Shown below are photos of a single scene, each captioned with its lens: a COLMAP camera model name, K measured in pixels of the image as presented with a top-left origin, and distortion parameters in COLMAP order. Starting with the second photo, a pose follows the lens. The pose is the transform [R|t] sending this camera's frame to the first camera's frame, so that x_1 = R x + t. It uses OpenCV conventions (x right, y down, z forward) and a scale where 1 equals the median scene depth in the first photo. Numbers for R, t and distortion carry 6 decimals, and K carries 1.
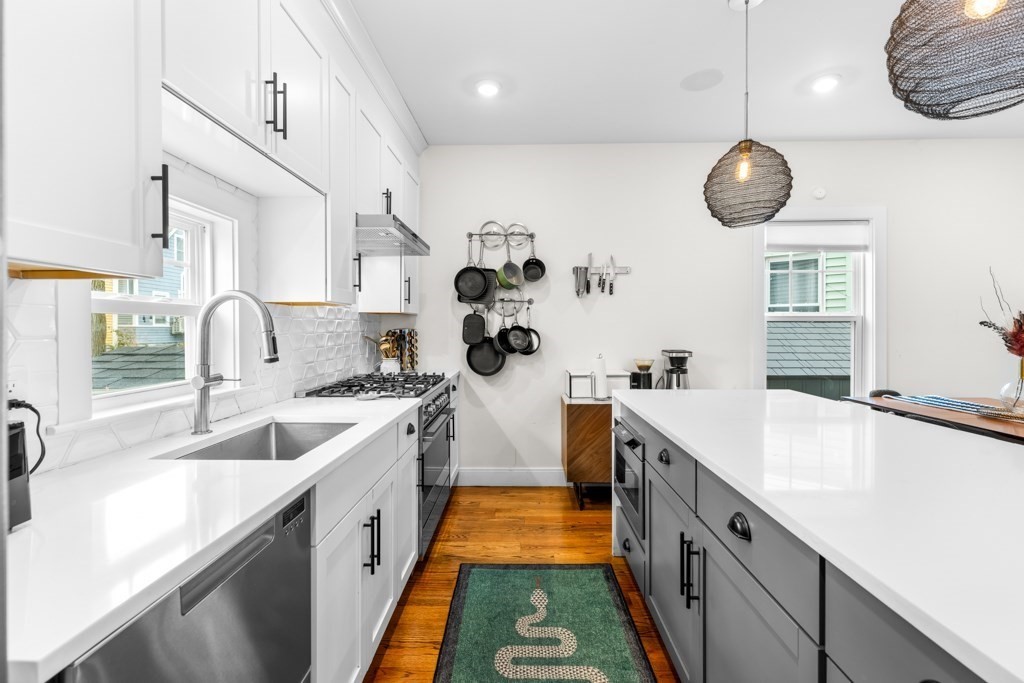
lens RADIAL K [[458.5, 0, 513.6], [0, 458.5, 331.0], [0, 0, 1]] dist [0.002650, 0.000383]
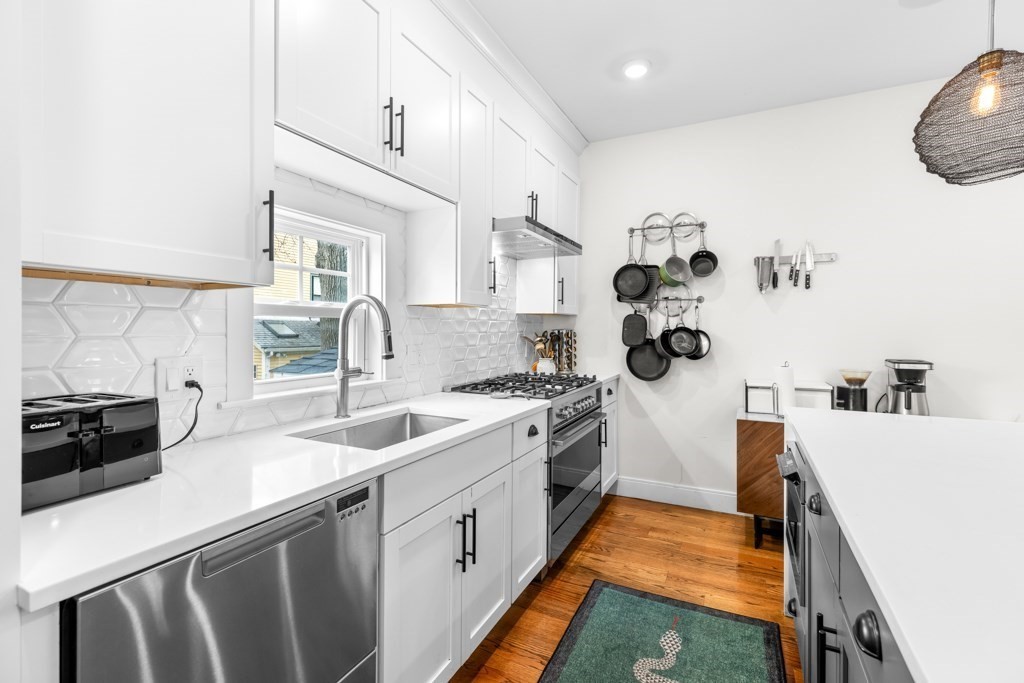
lens RADIAL K [[458.5, 0, 515.7], [0, 458.5, 329.6], [0, 0, 1]] dist [0.002650, 0.000383]
pose [[0.905630, 0.005046, -0.424038, 0.097263], [-0.007360, 0.999966, -0.003820, -0.000076], [0.424004, 0.006580, 0.905636, 0.055776]]
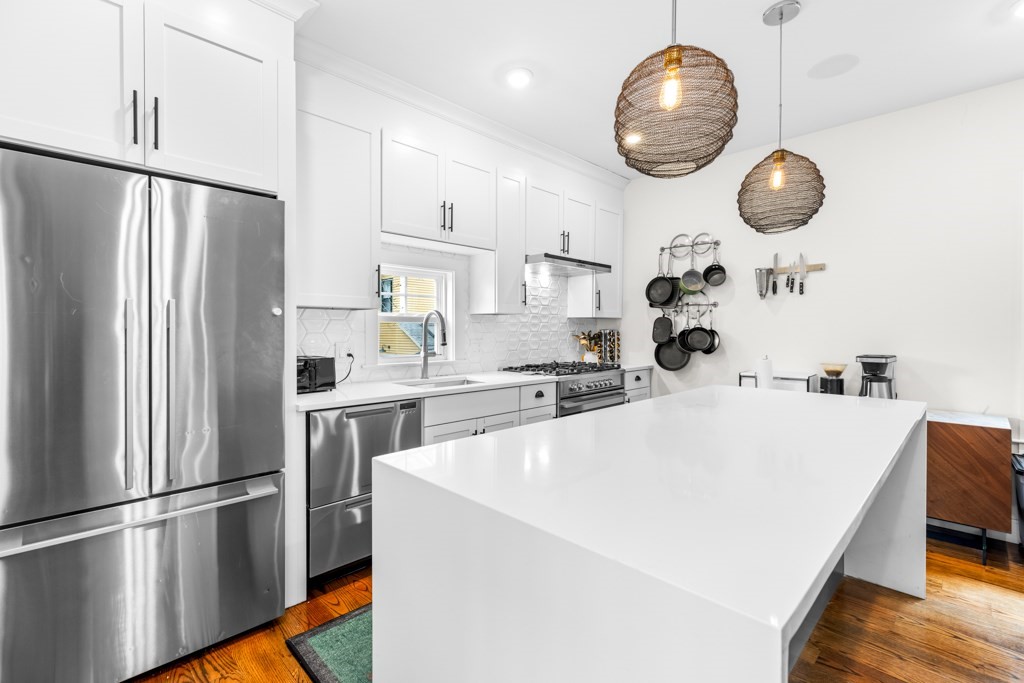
lens RADIAL K [[458.5, 0, 513.1], [0, 458.5, 332.4], [0, 0, 1]] dist [0.002650, 0.000383]
pose [[0.723898, 0.007038, -0.689871, 0.469468], [-0.007380, 0.999970, 0.002458, 0.001865], [0.689867, 0.003312, 0.723928, -0.104301]]
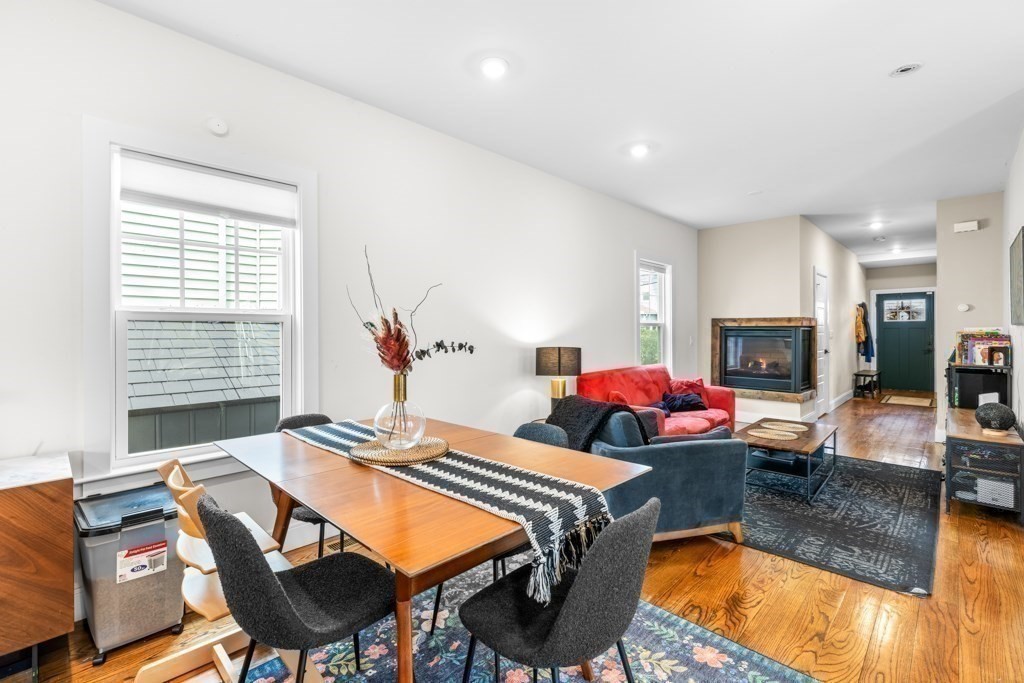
lens RADIAL K [[458.5, 0, 509.3], [0, 458.5, 333.1], [0, 0, 1]] dist [0.002650, 0.000383]
pose [[0.680617, -0.003117, 0.732633, 0.495300], [0.005408, 0.999985, -0.000769, -0.001216], [-0.732619, 0.004486, 0.680624, 0.263609]]
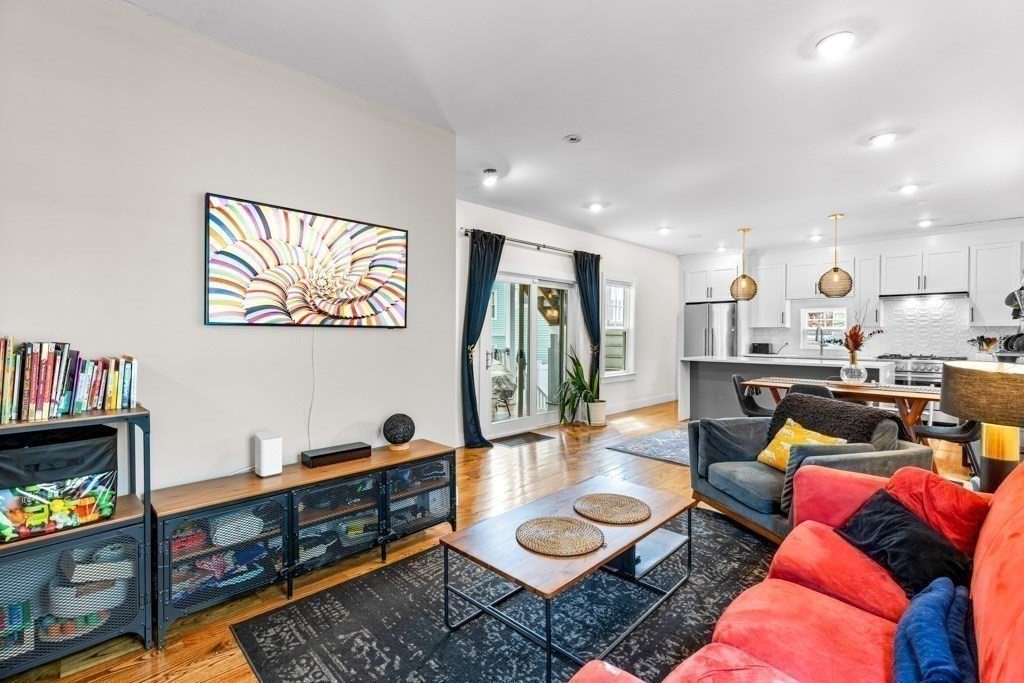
lens RADIAL K [[458.5, 0, 511.9], [0, 458.5, 338.0], [0, 0, 1]] dist [0.002650, 0.000383]
pose [[-0.693402, 0.006147, -0.720524, 2.303922], [-0.007194, 0.999855, 0.015453, -0.008458], [0.720515, 0.015899, -0.693257, 0.902104]]
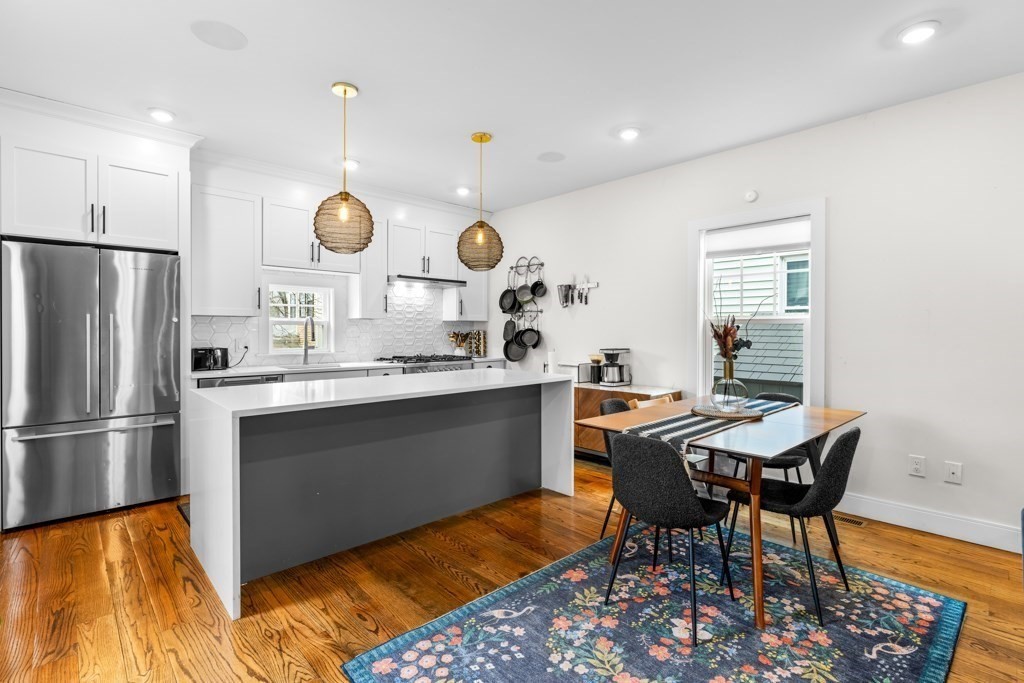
lens RADIAL K [[477.0, 0, 512.5], [0, 477.0, 332.3], [0, 0, 1]] dist [-0.006483, 0.001558]
pose [[0.703618, 0.007458, -0.710540, 1.100731], [-0.008445, 0.999962, 0.002134, -0.002031], [0.710529, 0.004499, 0.703654, -0.099186]]
